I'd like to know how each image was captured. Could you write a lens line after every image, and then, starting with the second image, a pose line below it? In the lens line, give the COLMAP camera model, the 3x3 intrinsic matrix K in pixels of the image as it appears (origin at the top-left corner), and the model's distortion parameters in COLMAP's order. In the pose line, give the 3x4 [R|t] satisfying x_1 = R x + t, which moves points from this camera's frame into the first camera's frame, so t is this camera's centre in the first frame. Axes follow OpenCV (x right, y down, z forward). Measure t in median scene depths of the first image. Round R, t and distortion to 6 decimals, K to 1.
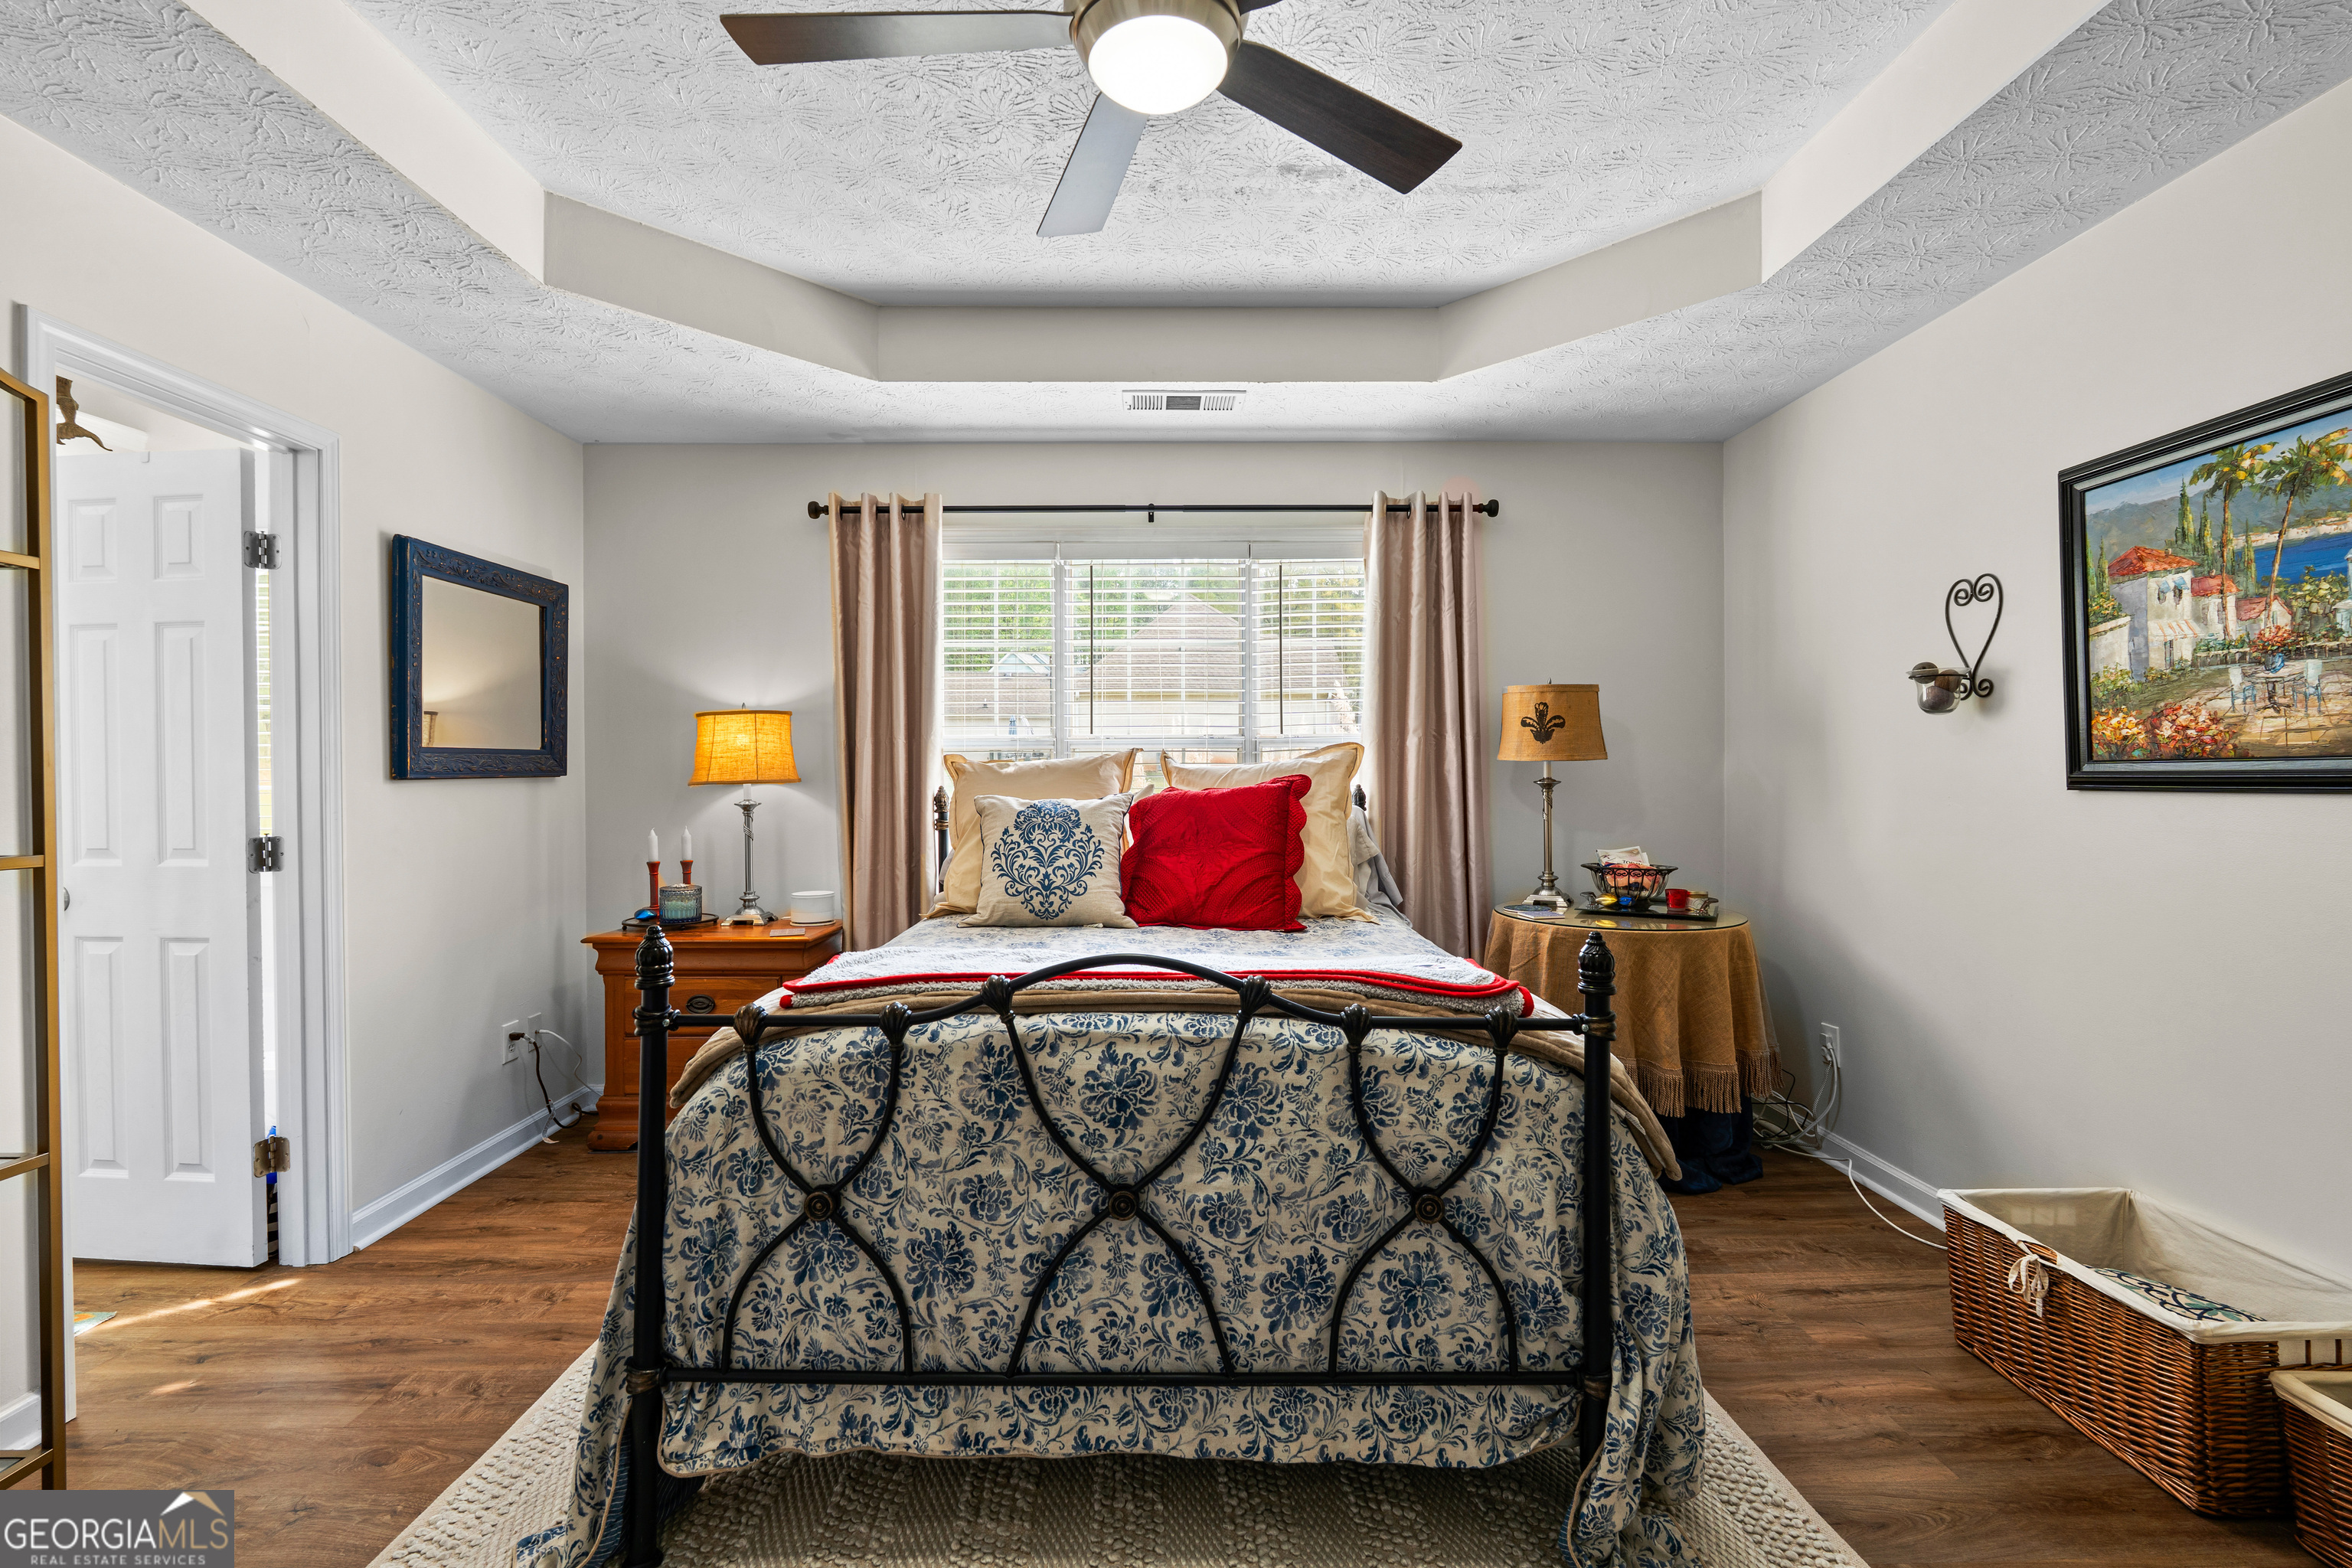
lens RADIAL K [[1019.9, 0, 1172.1], [0, 1019.9, 781.9], [0, 0, 1]] dist [-0.003886, -0.000140]
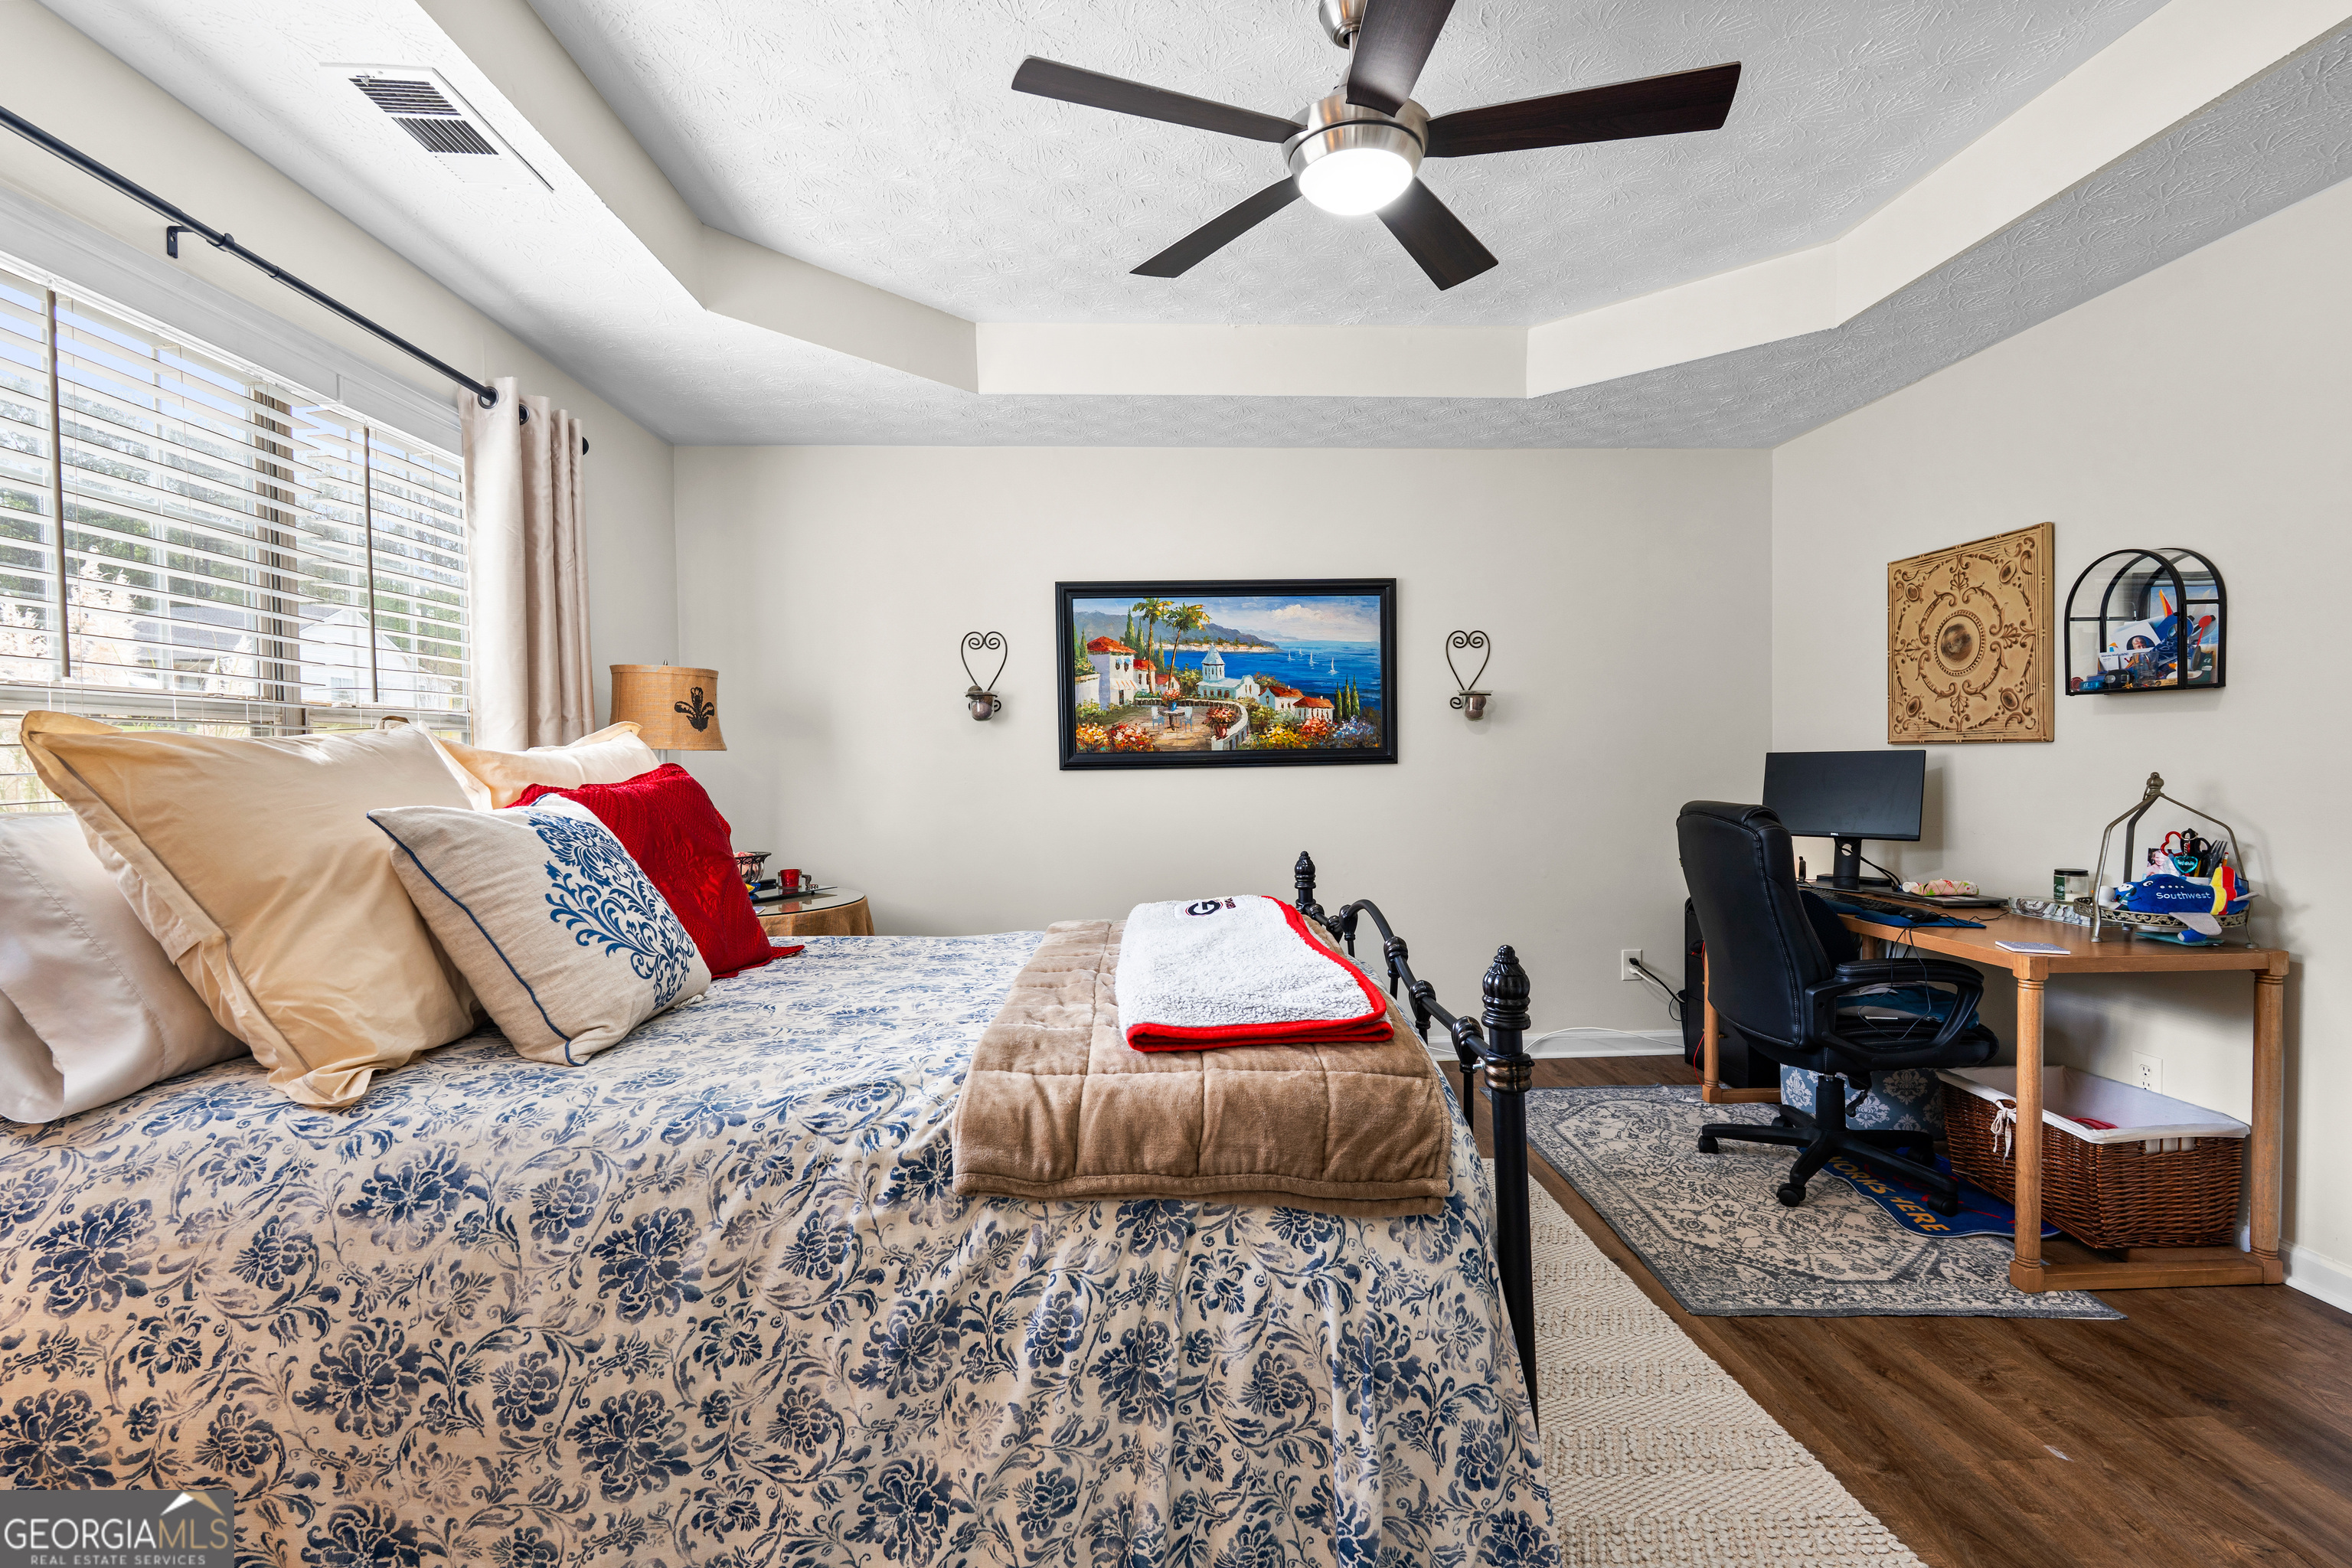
lens RADIAL K [[1019.9, 0, 1172.1], [0, 1019.9, 781.9], [0, 0, 1]] dist [-0.003886, -0.000140]
pose [[-0.029884, -0.015199, 0.999438, -0.913110], [0.021406, 0.999645, 0.015842, 0.004108], [-0.999324, 0.021868, -0.029548, 0.946604]]
